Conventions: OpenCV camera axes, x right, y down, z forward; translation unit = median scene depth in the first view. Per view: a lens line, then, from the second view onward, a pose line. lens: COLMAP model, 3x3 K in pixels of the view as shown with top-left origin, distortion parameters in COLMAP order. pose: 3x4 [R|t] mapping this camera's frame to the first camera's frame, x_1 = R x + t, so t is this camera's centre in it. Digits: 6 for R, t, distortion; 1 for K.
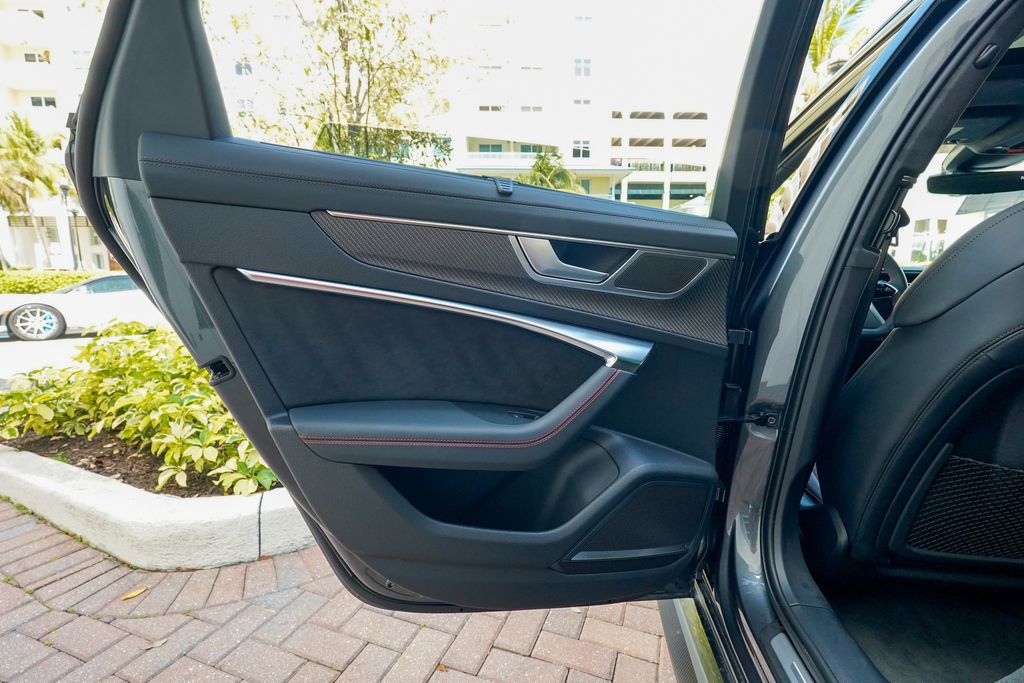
lens RADIAL K [[469.1, 0, 507.8], [0, 469.1, 346.8], [0, 0, 1]] dist [-0.018753, 0.008931]
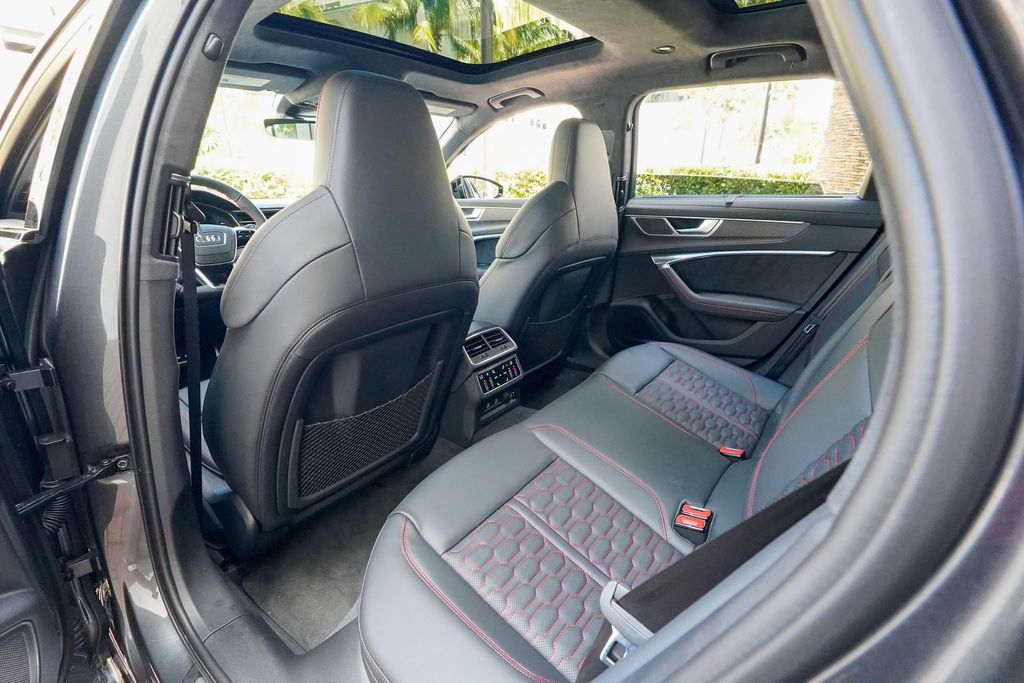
lens RADIAL K [[469.1, 0, 507.8], [0, 469.1, 346.8], [0, 0, 1]] dist [-0.018753, 0.008931]
pose [[0.478963, -0.303858, 0.823568, 0.324254], [0.121090, 0.952082, 0.280851, -0.216271], [-0.869444, -0.034792, 0.492806, 0.019064]]
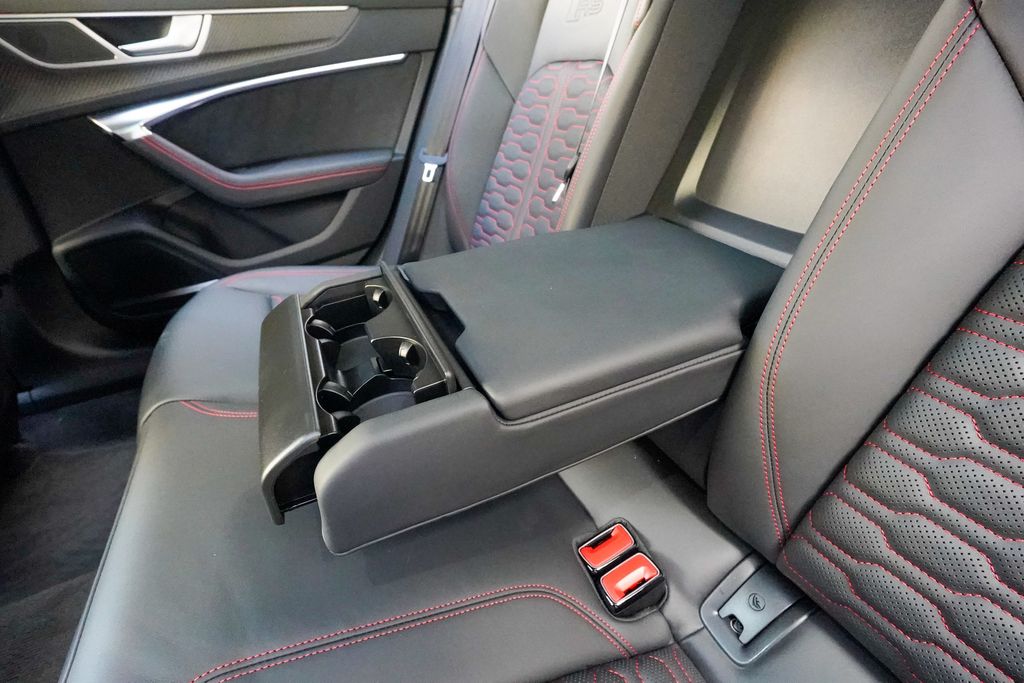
lens RADIAL K [[469.1, 0, 507.8], [0, 469.1, 346.8], [0, 0, 1]] dist [-0.018753, 0.008931]
pose [[-0.554627, -0.435909, 0.708782, 1.182378], [0.150172, 0.785377, 0.600526, 0.003404], [-0.818436, 0.439507, -0.370130, 0.393039]]
